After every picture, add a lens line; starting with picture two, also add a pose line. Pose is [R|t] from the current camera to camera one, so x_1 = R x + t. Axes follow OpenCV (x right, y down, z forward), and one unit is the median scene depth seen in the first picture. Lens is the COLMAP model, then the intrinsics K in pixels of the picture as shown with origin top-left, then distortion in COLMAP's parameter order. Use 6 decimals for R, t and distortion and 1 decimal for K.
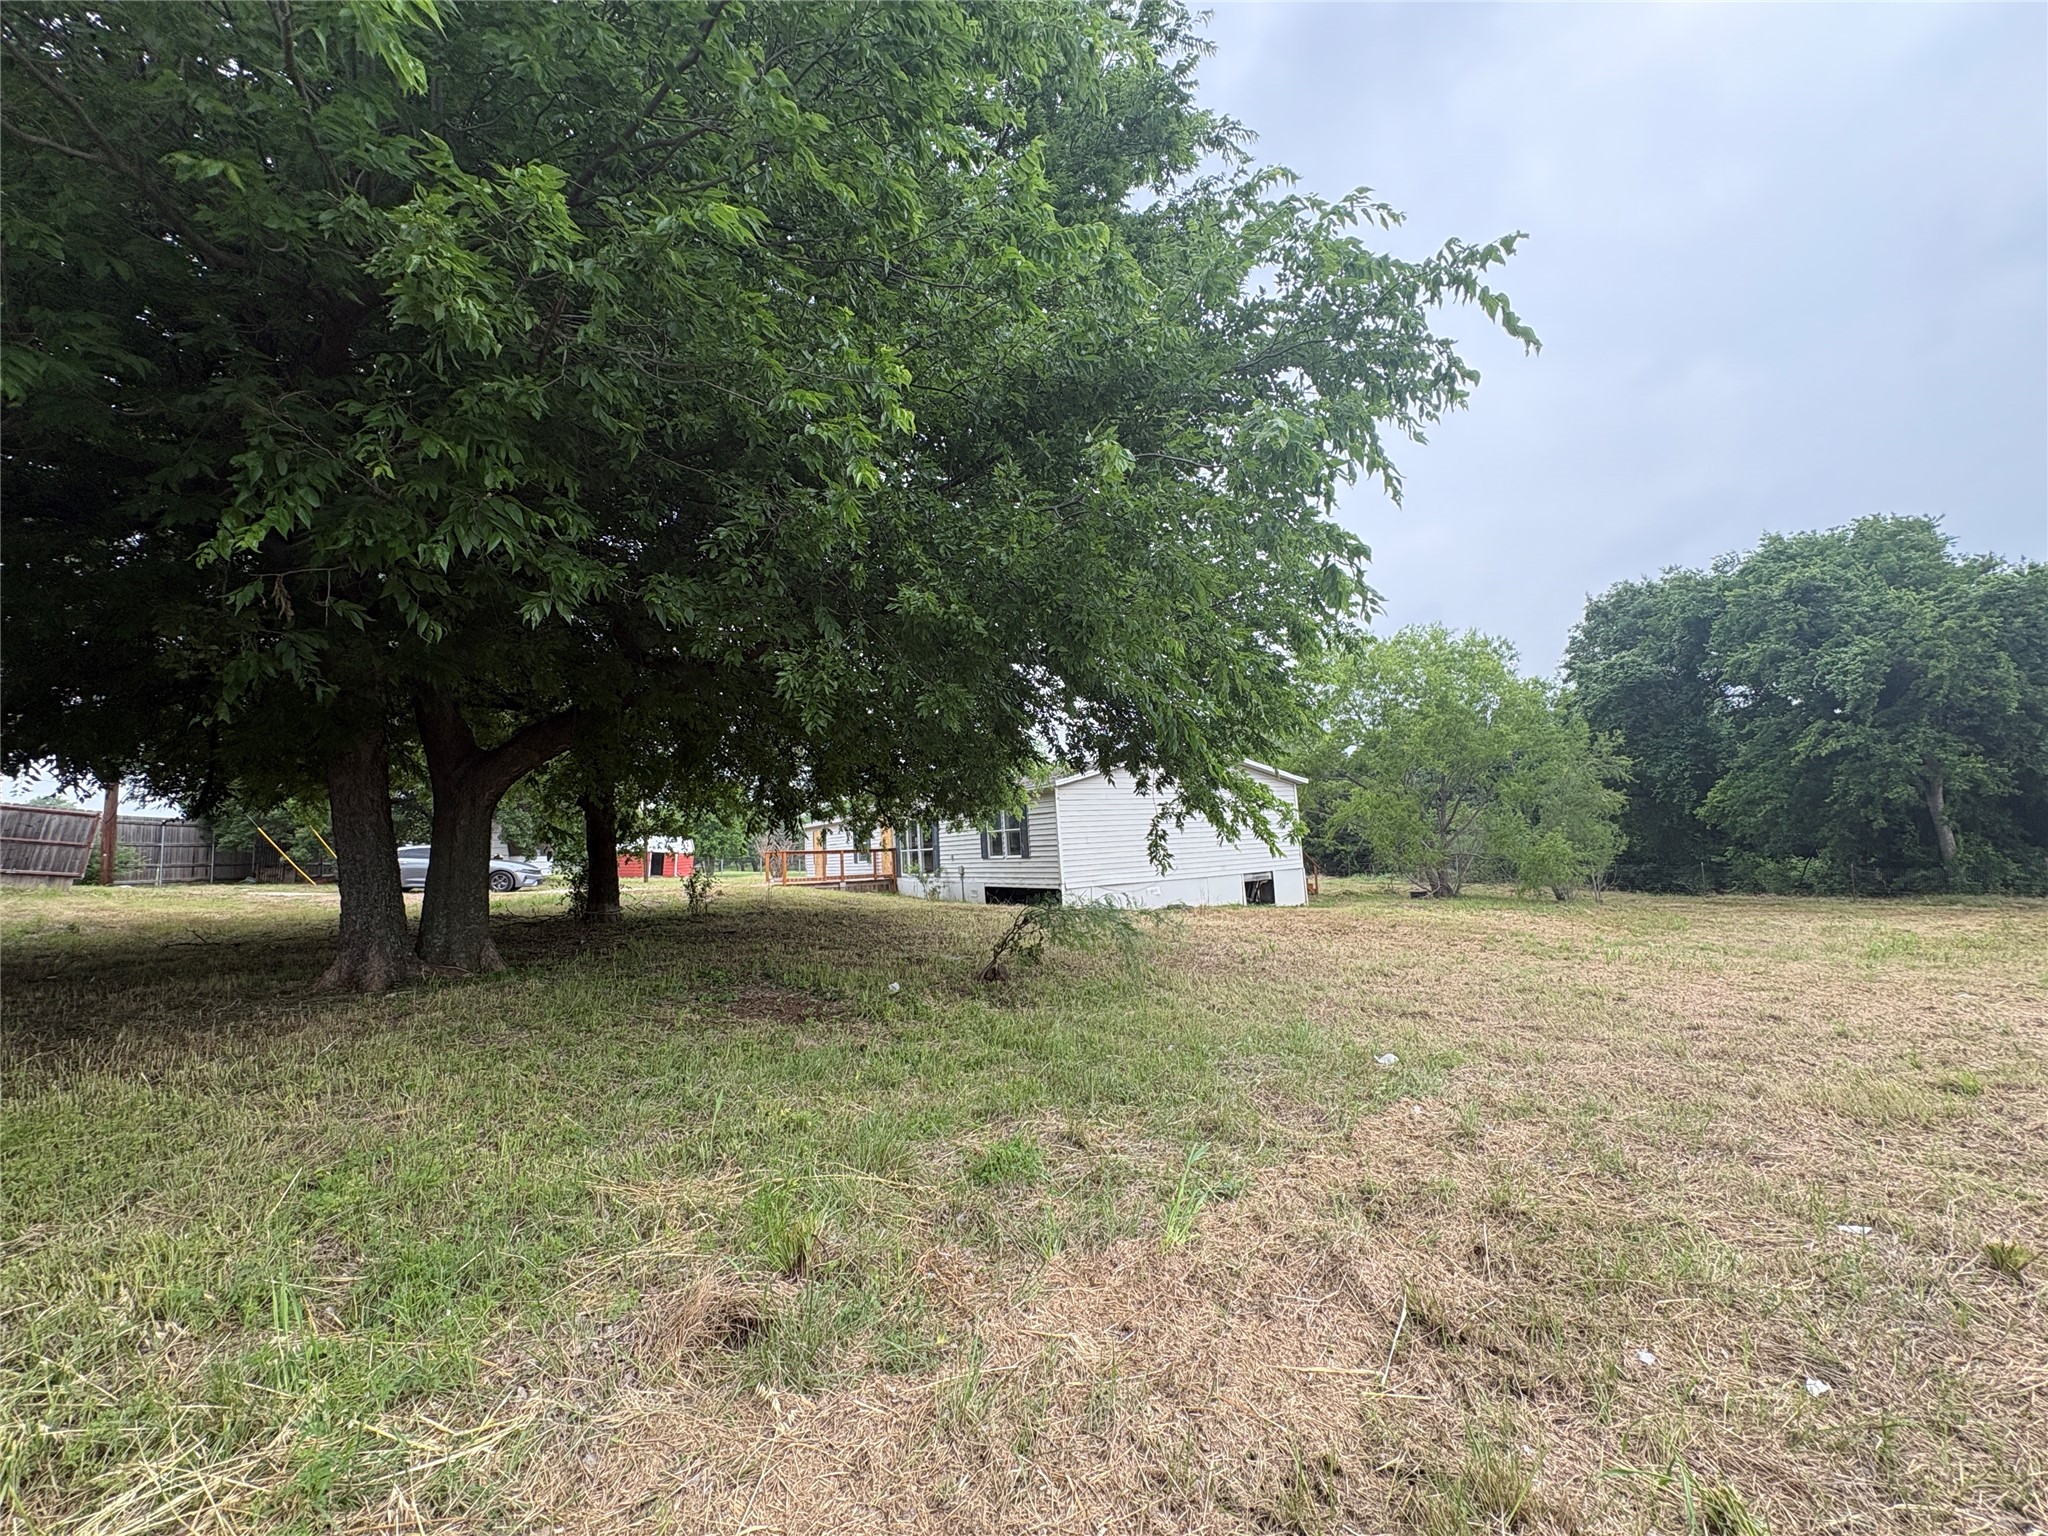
lens RADIAL K [[842.8, 0, 1024.0], [0, 842.8, 768.0], [0, 0, 1]] dist [-0.001328, -0.000055]
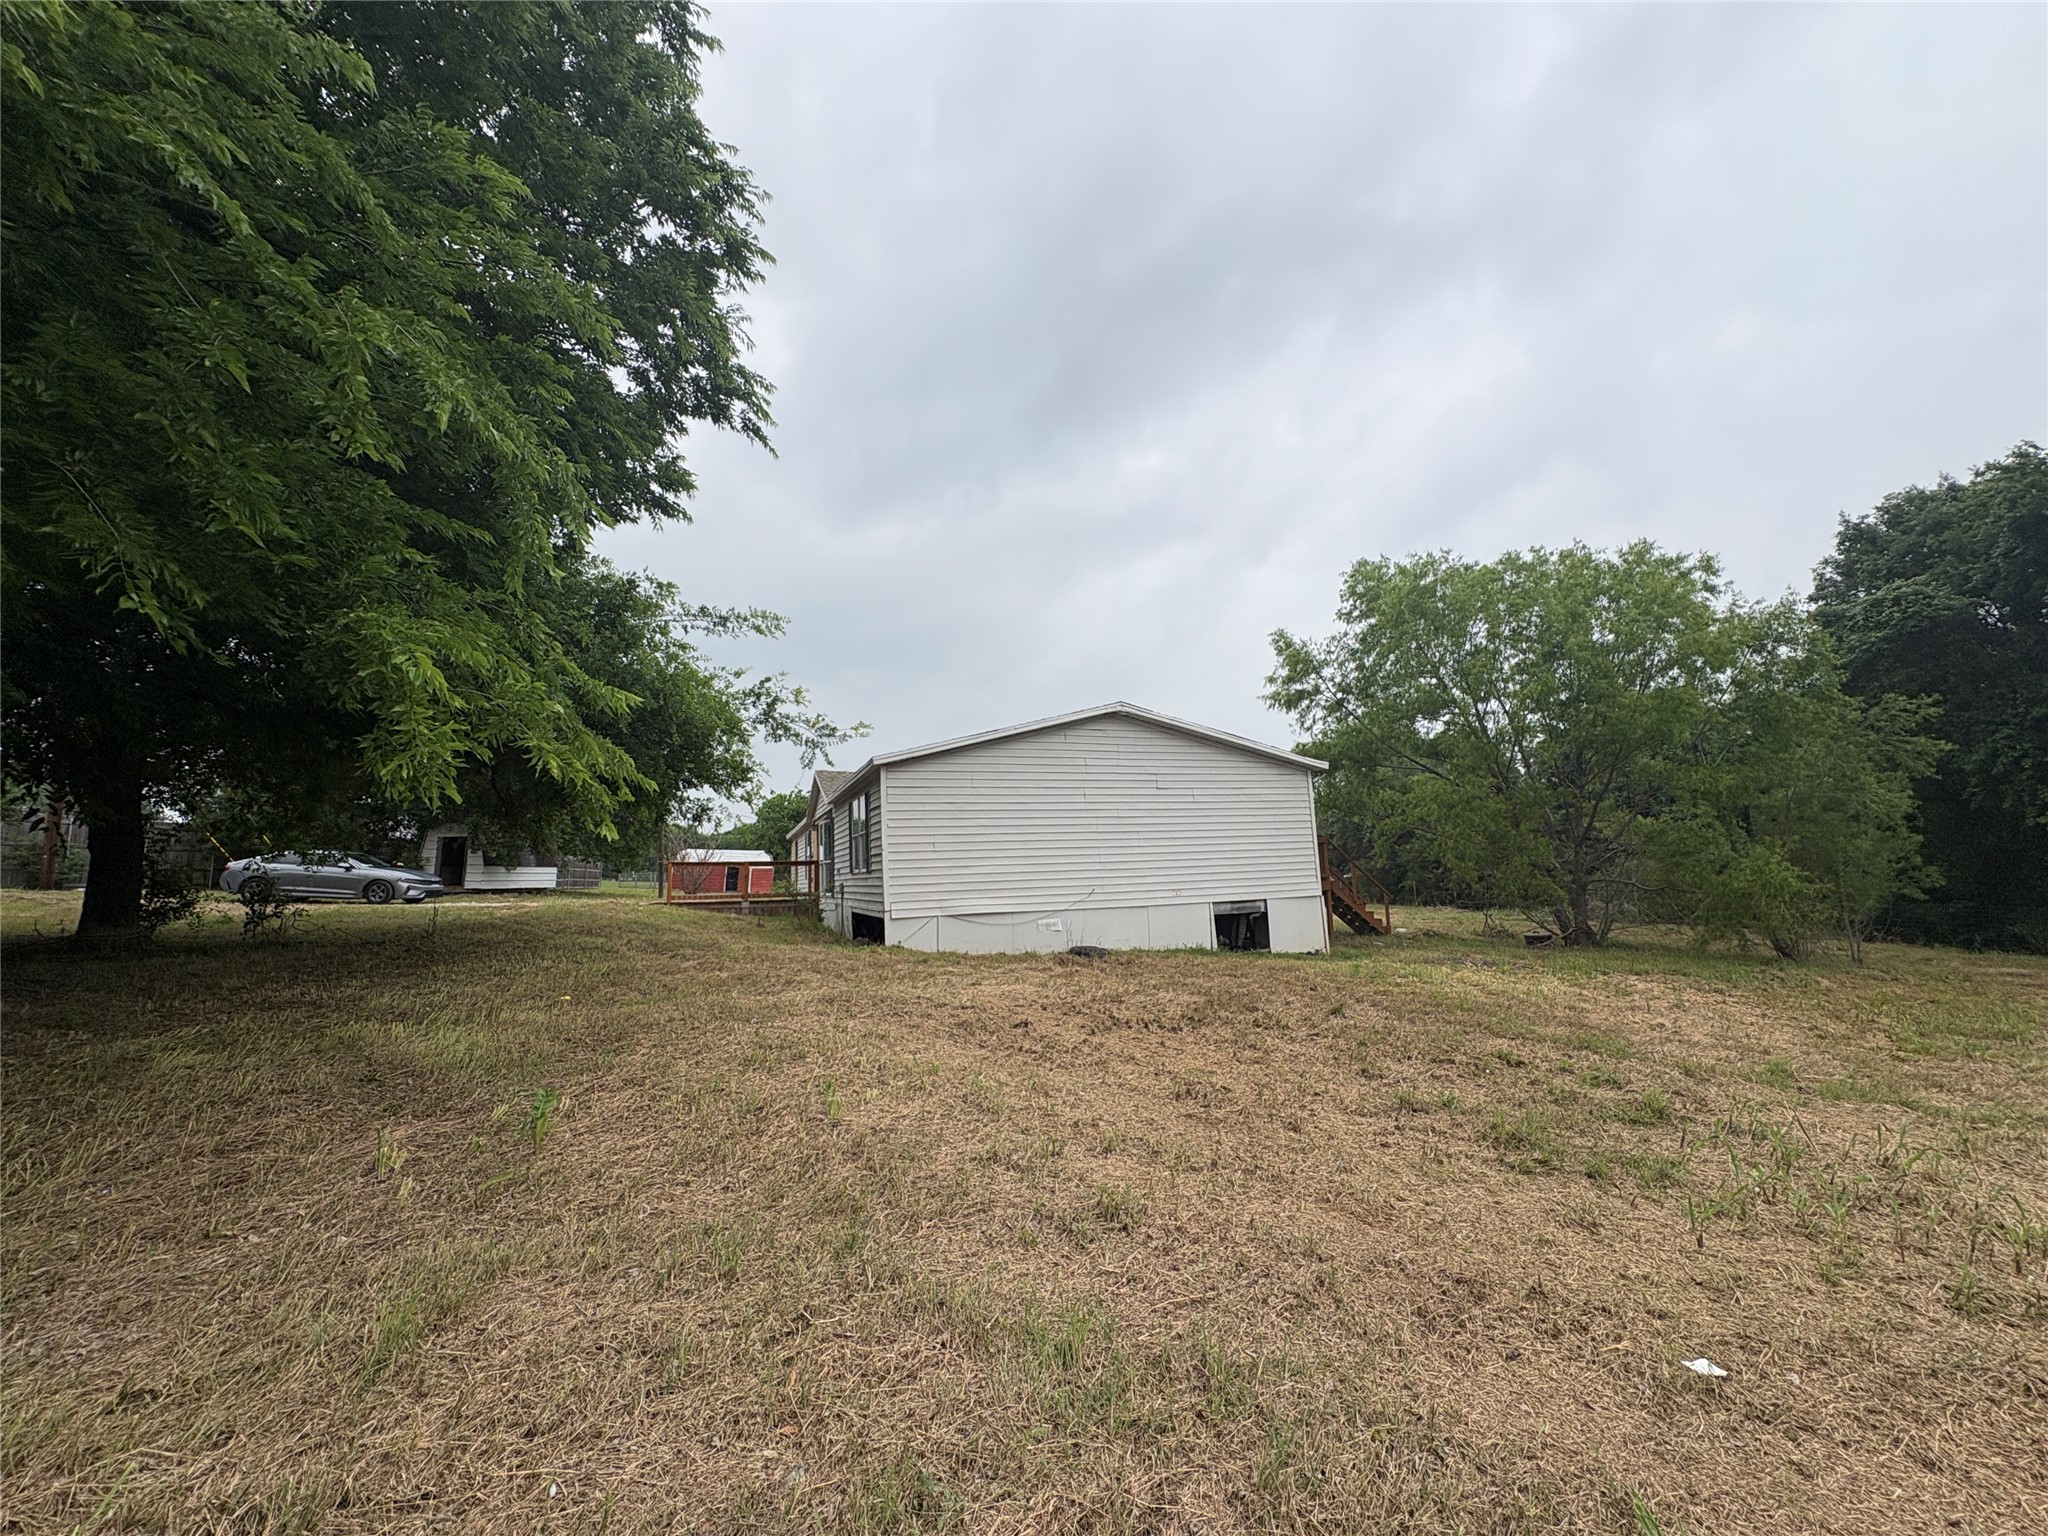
lens RADIAL K [[815.6, 0, 1024.0], [0, 815.6, 768.0], [0, 0, 1]] dist [-0.000605, 0.000307]
pose [[0.975640, -0.008285, -0.219221, 0.208893], [0.003156, 0.999713, -0.023738, 0.027066], [0.219355, 0.022468, 0.975386, 0.266007]]
